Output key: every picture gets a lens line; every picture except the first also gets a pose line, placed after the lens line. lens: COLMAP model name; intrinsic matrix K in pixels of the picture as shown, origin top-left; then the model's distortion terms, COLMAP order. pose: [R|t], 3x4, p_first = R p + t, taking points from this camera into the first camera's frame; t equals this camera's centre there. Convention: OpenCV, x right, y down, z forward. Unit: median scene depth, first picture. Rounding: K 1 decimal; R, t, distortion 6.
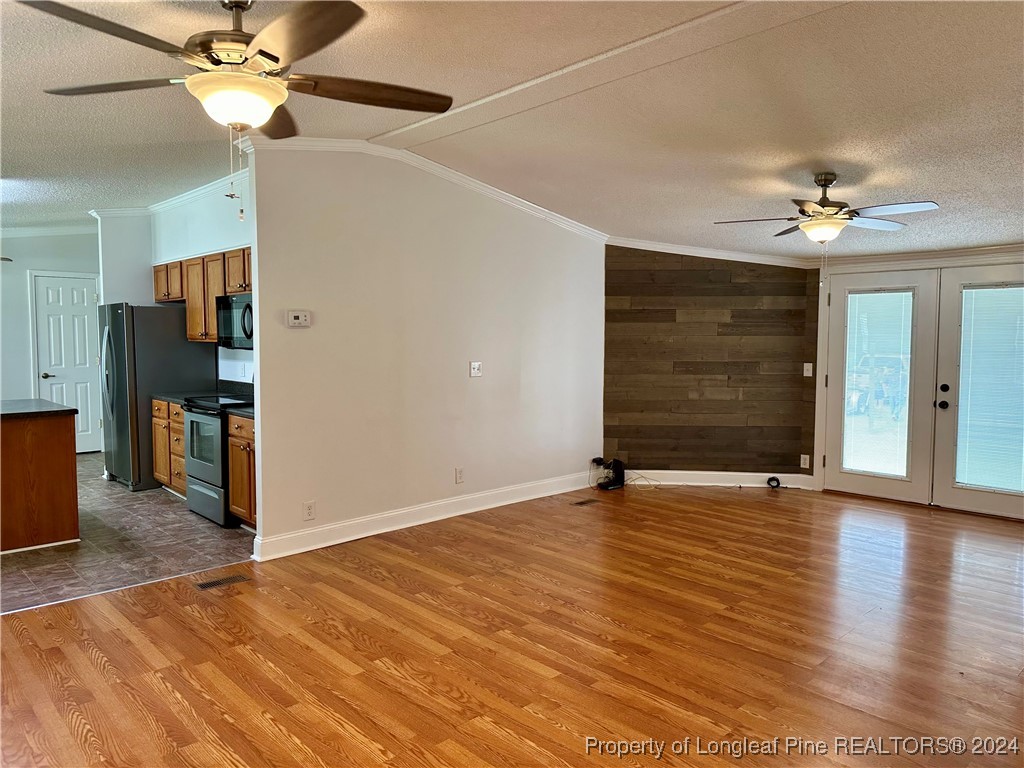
lens RADIAL K [[723.6, 0, 512.0], [0, 723.6, 384.0], [0, 0, 1]] dist [0.126795, -0.241435]
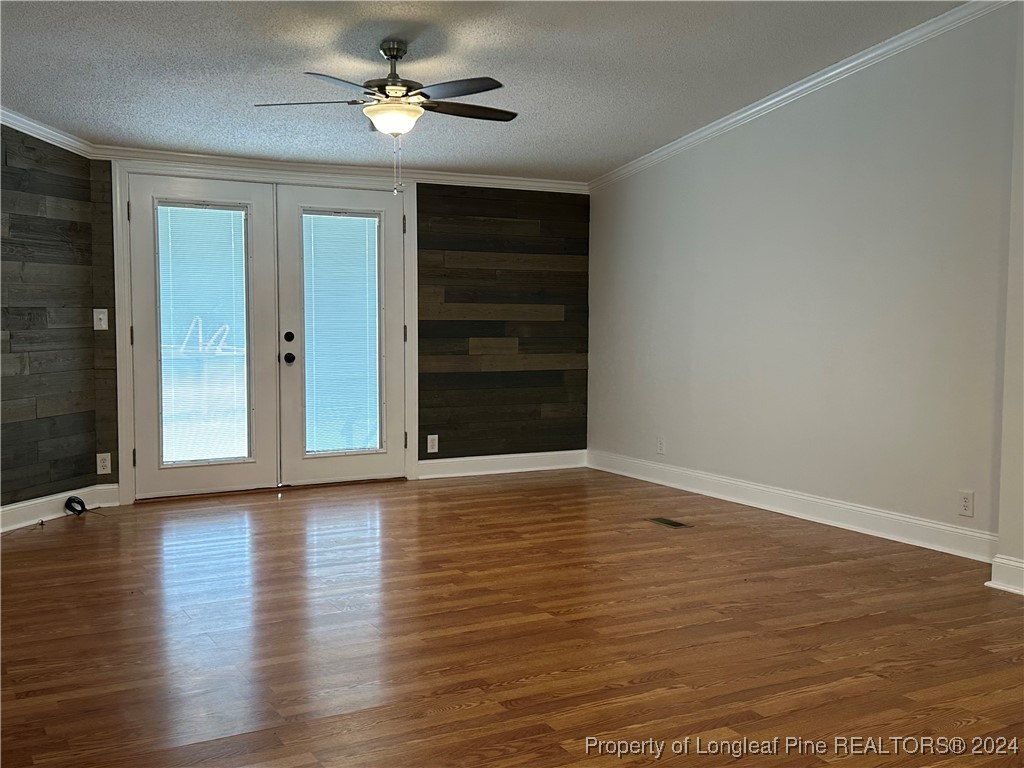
lens RADIAL K [[1063.1, 0, 512.0], [0, 1063.1, 384.0], [0, 0, 1]] dist [0.151325, -0.417563]
pose [[0.232564, -0.068776, 0.970146, -0.542629], [0.059268, 0.996645, 0.056446, 0.006049], [-0.970774, 0.044371, 0.235860, 0.556003]]
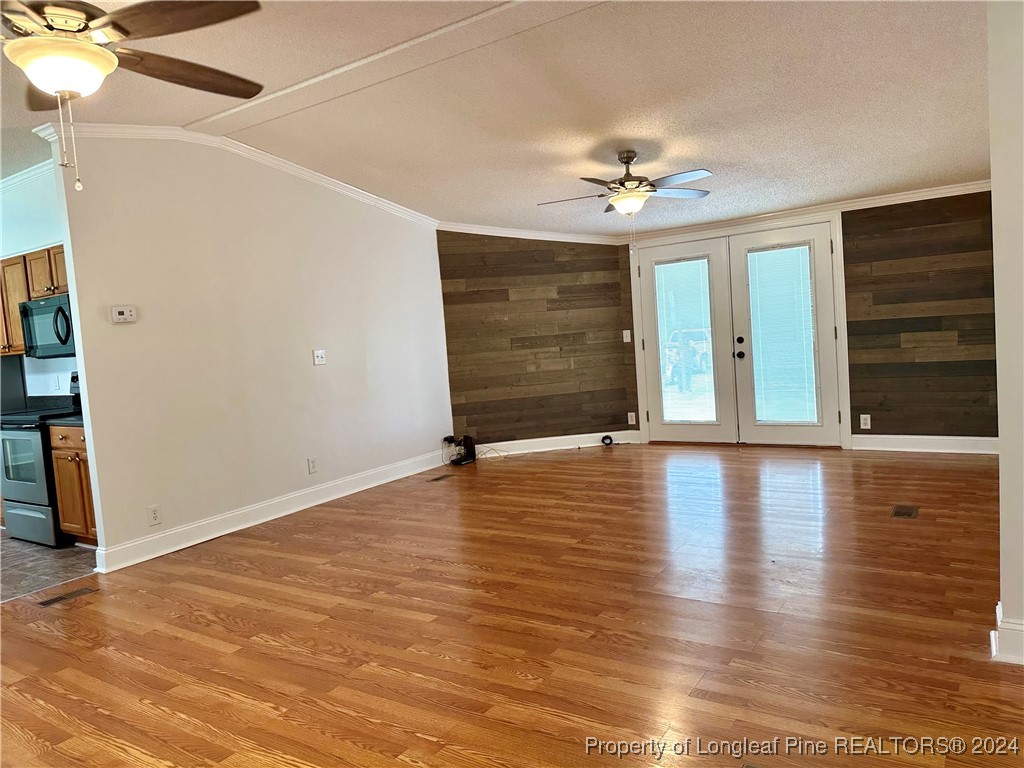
lens RADIAL K [[718.2, 0, 512.0], [0, 718.2, 384.0], [0, 0, 1]] dist [0.124495, -0.172376]
pose [[0.971049, -0.091288, 0.220751, -0.018550], [0.091429, 0.995765, 0.009602, 0.033712], [-0.220693, 0.010859, 0.975283, -0.035417]]
